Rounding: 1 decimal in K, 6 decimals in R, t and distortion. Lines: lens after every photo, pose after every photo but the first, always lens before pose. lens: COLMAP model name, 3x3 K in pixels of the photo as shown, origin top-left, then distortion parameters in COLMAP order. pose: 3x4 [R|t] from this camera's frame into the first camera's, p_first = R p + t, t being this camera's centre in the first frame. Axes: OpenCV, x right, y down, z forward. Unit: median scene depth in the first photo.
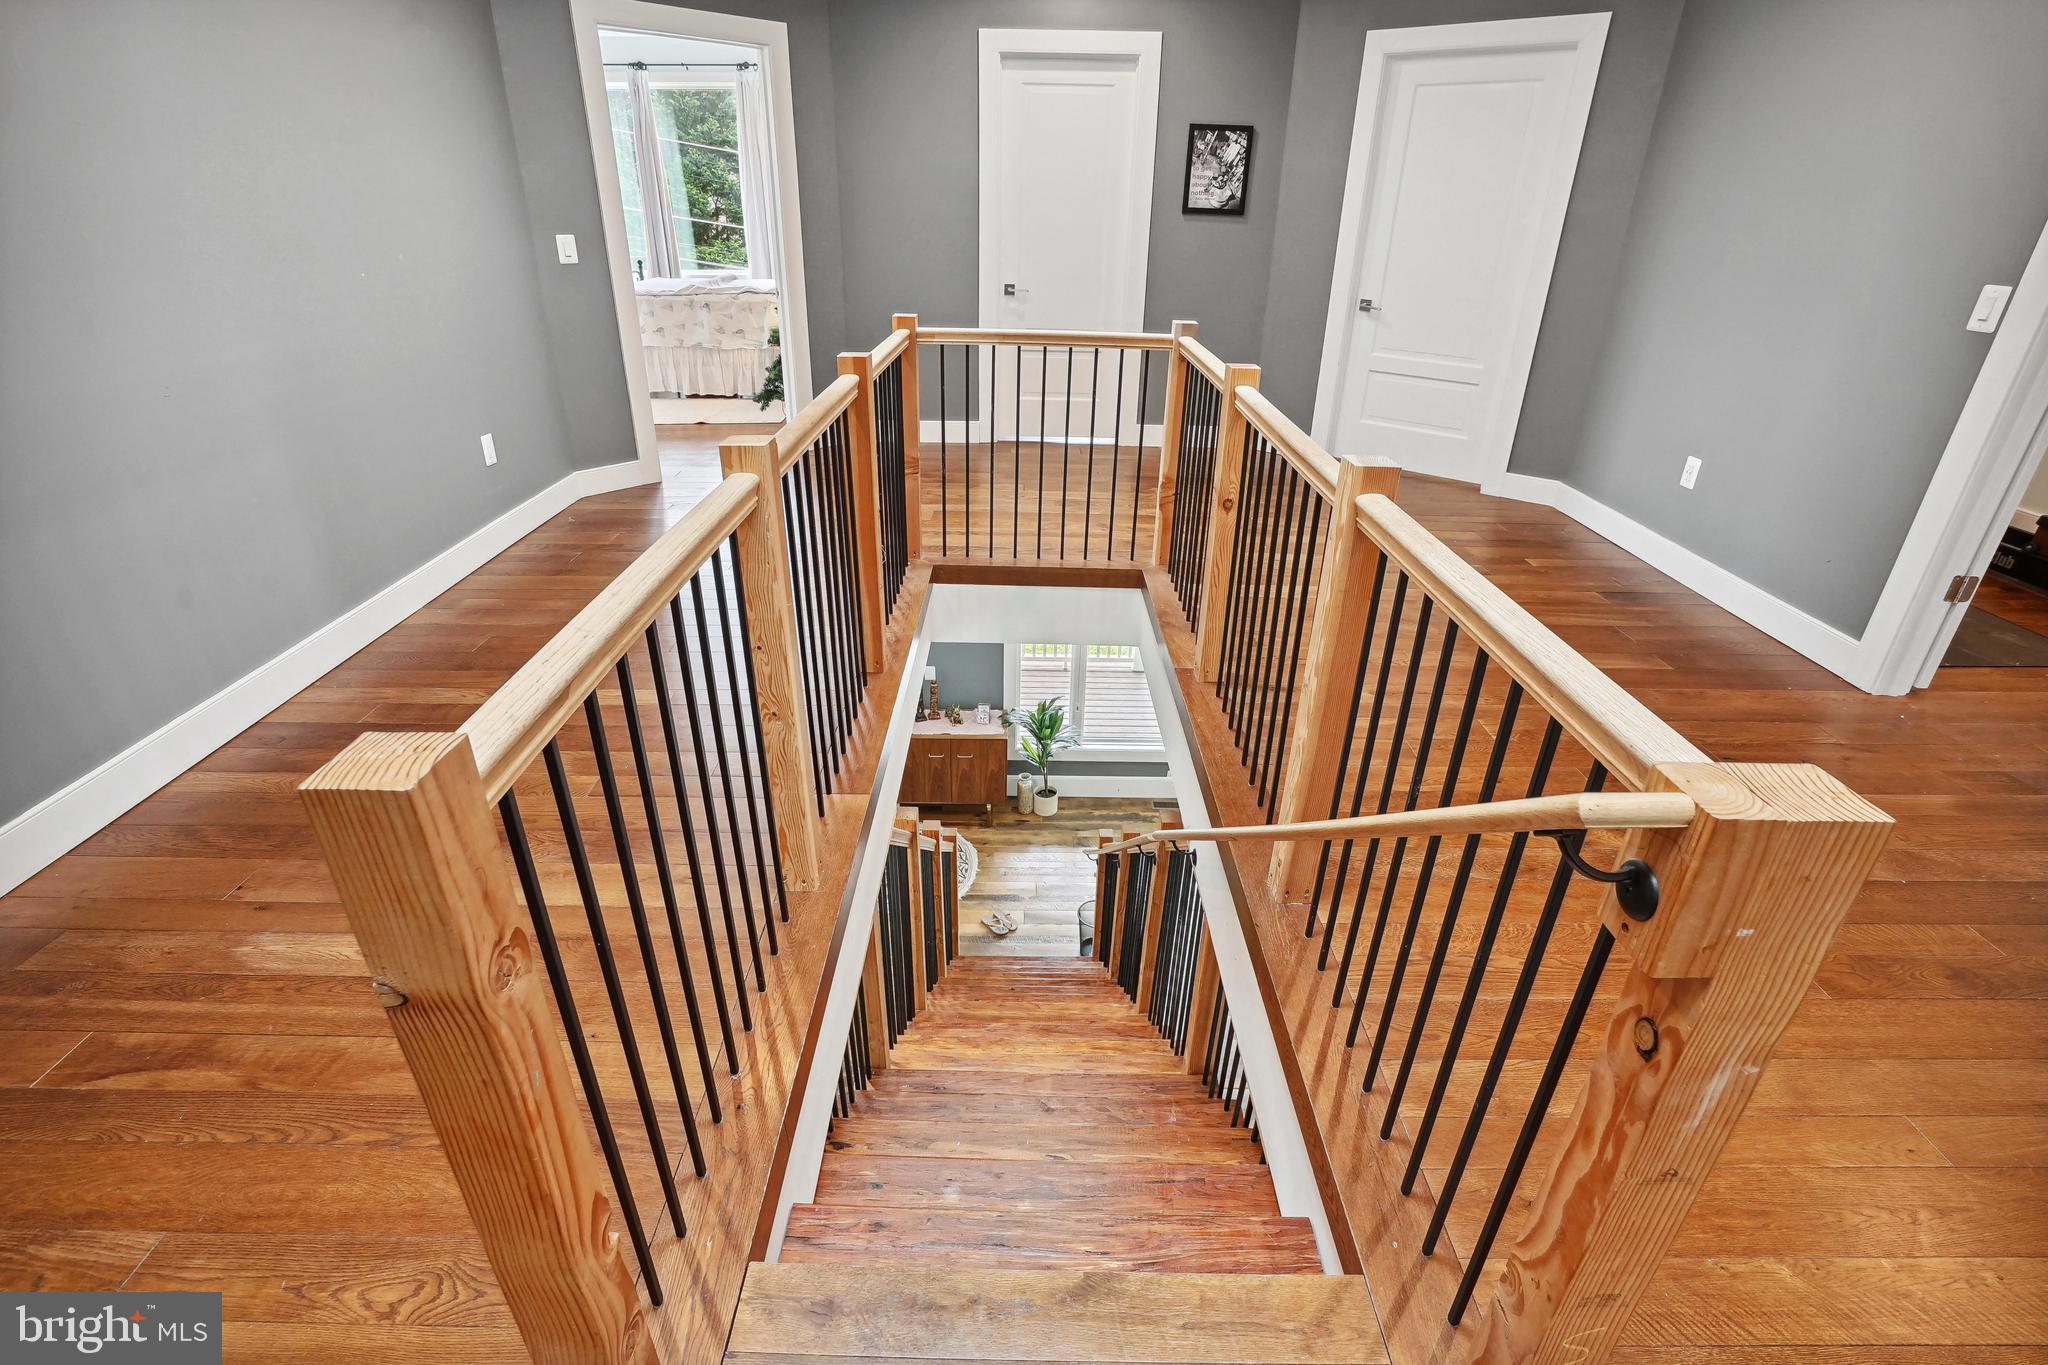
lens RADIAL K [[939.4, 0, 1028.2], [0, 939.4, 677.3], [0, 0, 1]] dist [-0.018510, 0.000348]
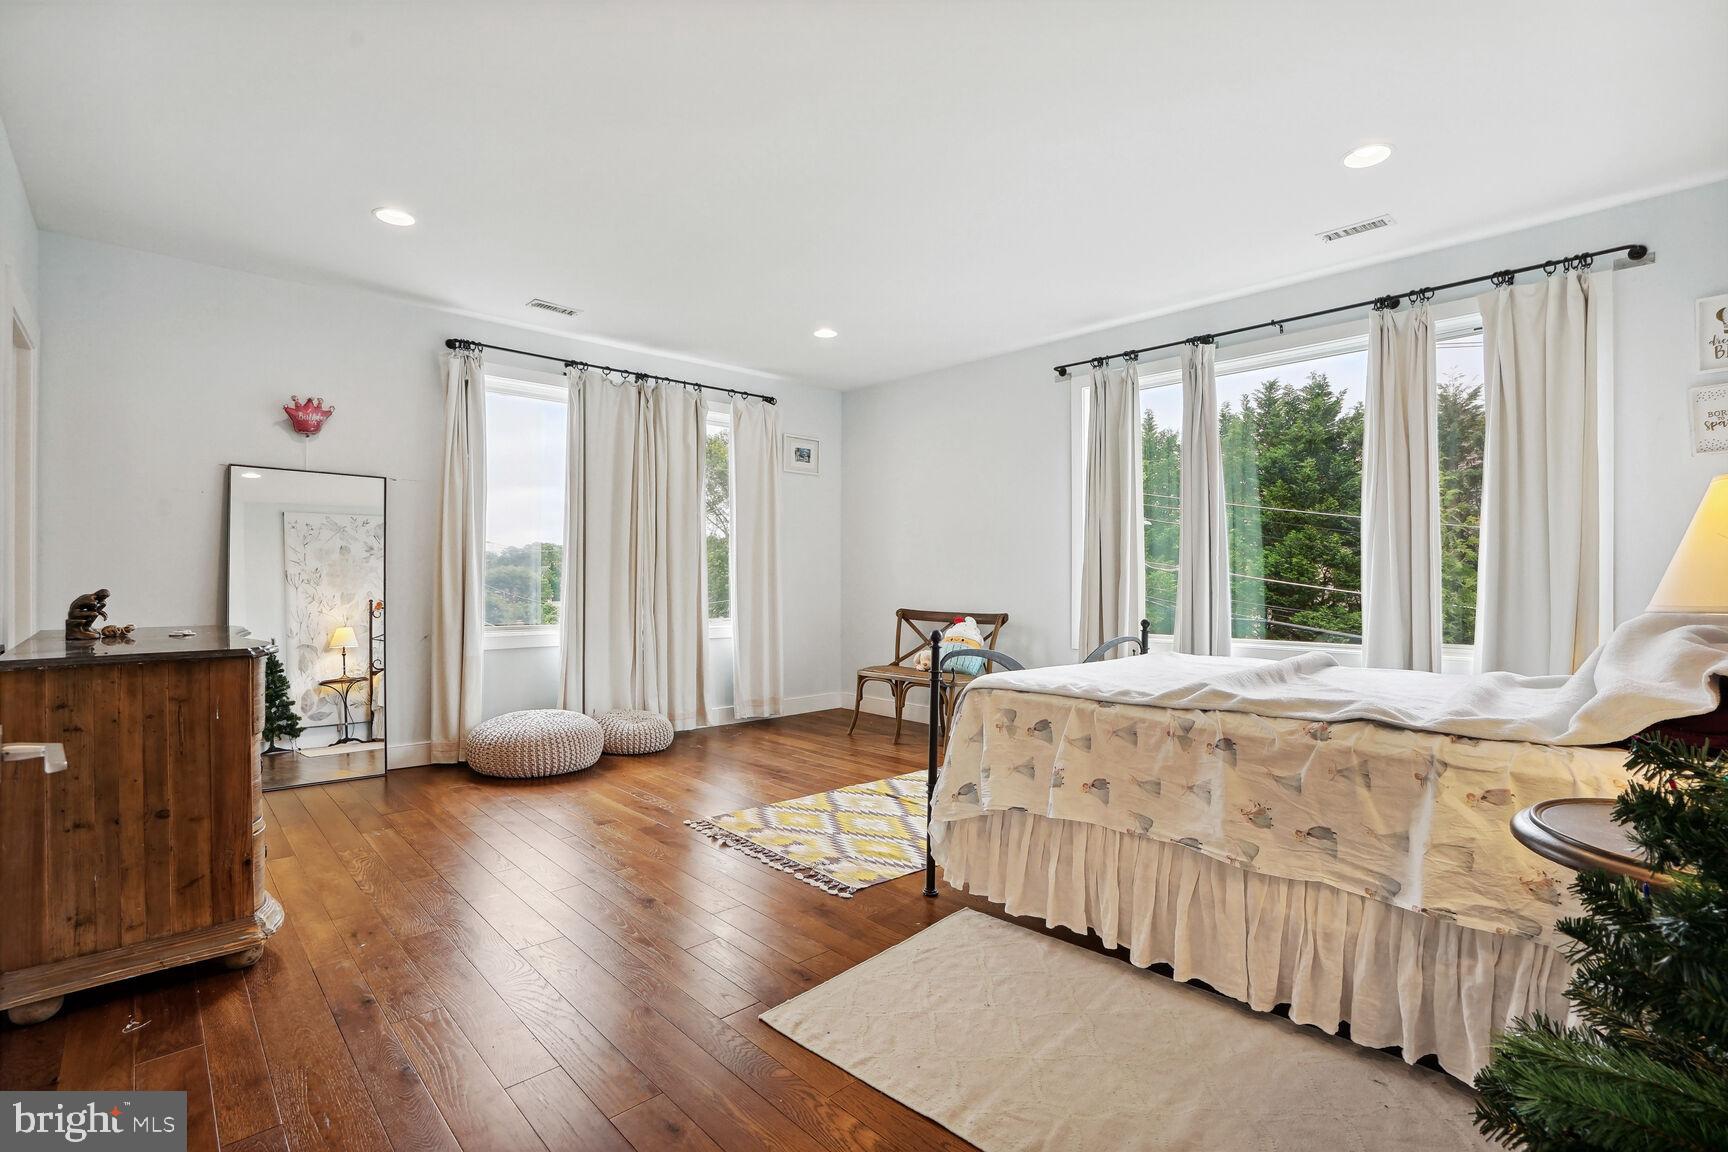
lens RADIAL K [[792.6, 0, 867.6], [0, 792.6, 571.6], [0, 0, 1]] dist [-0.018510, 0.000348]
pose [[0.684192, -0.021683, -0.728980, -0.215166], [-0.325073, 0.885704, -0.331445, -0.307486], [0.652847, 0.463744, 0.598943, 0.690984]]
